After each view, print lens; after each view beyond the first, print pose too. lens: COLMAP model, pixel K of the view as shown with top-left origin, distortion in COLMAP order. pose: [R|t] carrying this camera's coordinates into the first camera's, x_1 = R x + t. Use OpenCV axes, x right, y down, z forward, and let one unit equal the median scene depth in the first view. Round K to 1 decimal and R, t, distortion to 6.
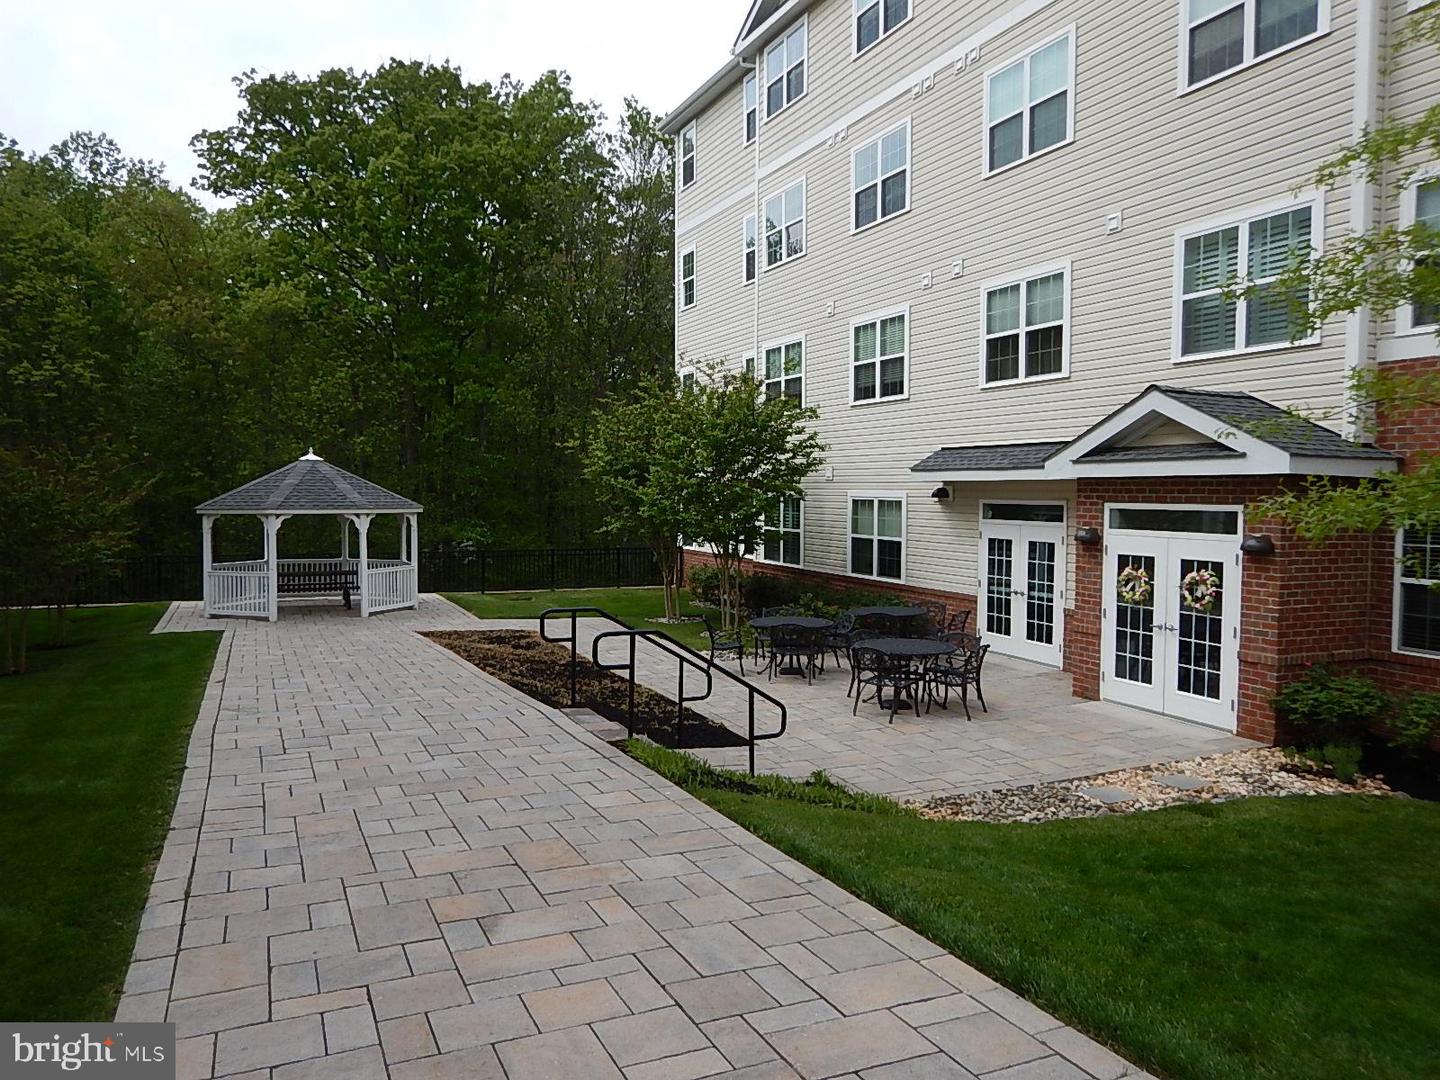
lens RADIAL K [[1022.1, 0, 720.0], [0, 1022.1, 540.0], [0, 0, 1]] dist [-0.102807, -0.000279]
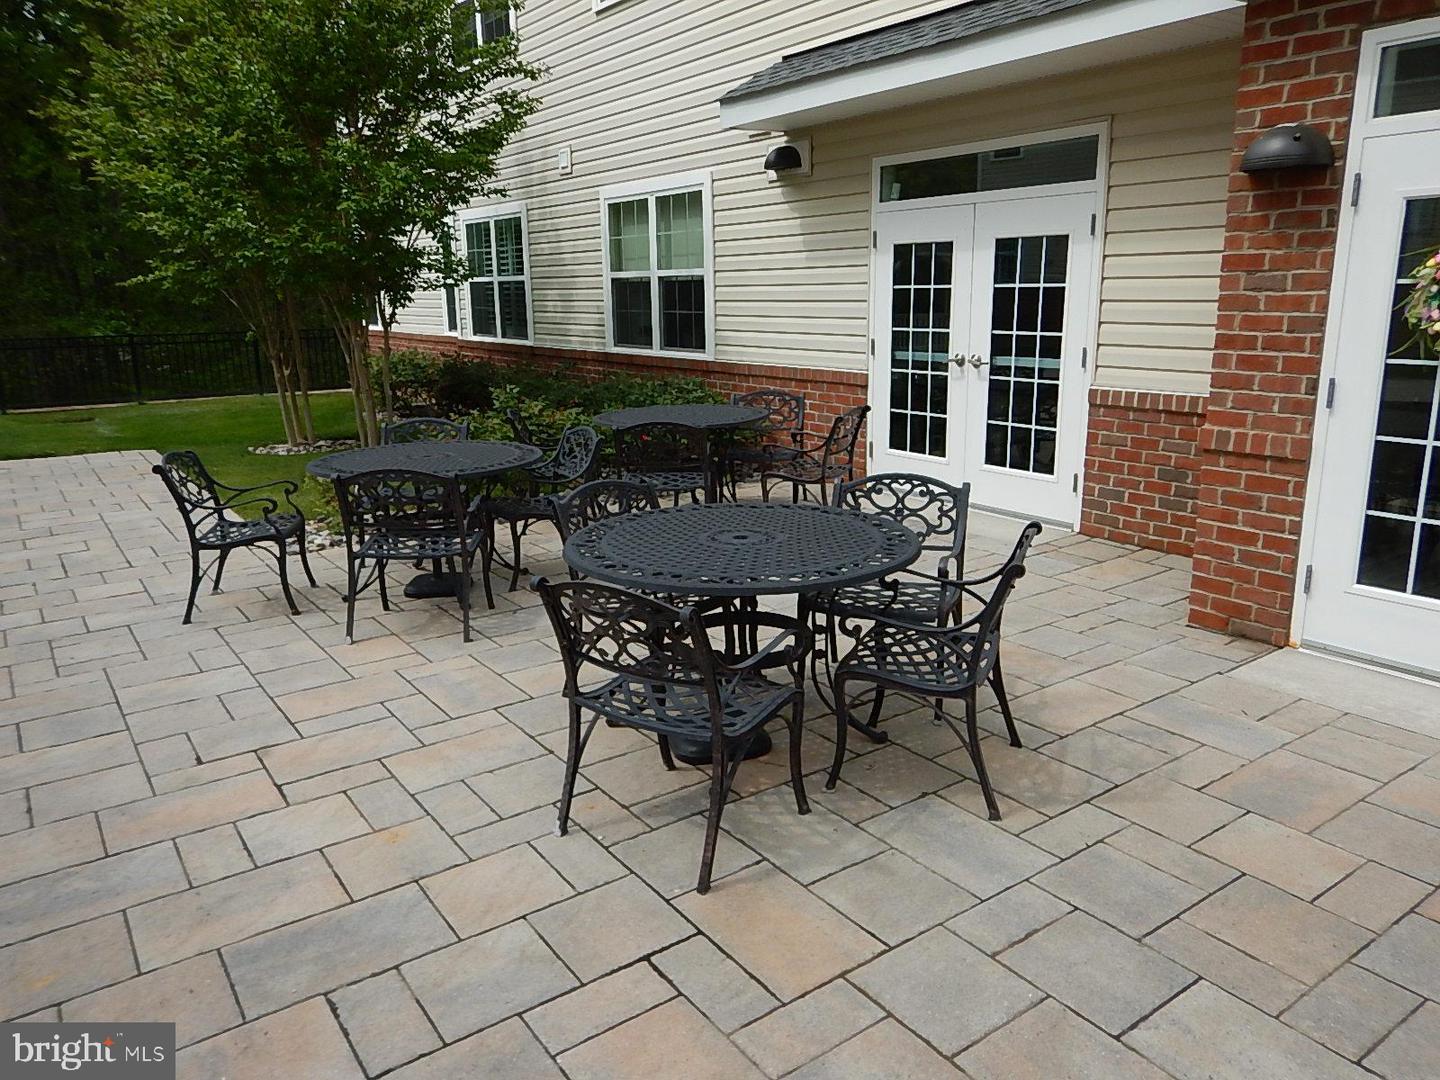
lens RADIAL K [[1020.1, 0, 720.0], [0, 1020.1, 540.0], [0, 0, 1]] dist [0.032007, 0.001089]
pose [[0.980140, -0.071909, 0.184810, 0.094071], [0.035271, 0.980295, 0.194366, 0.036782], [-0.195145, -0.183987, 0.963362, 0.553564]]
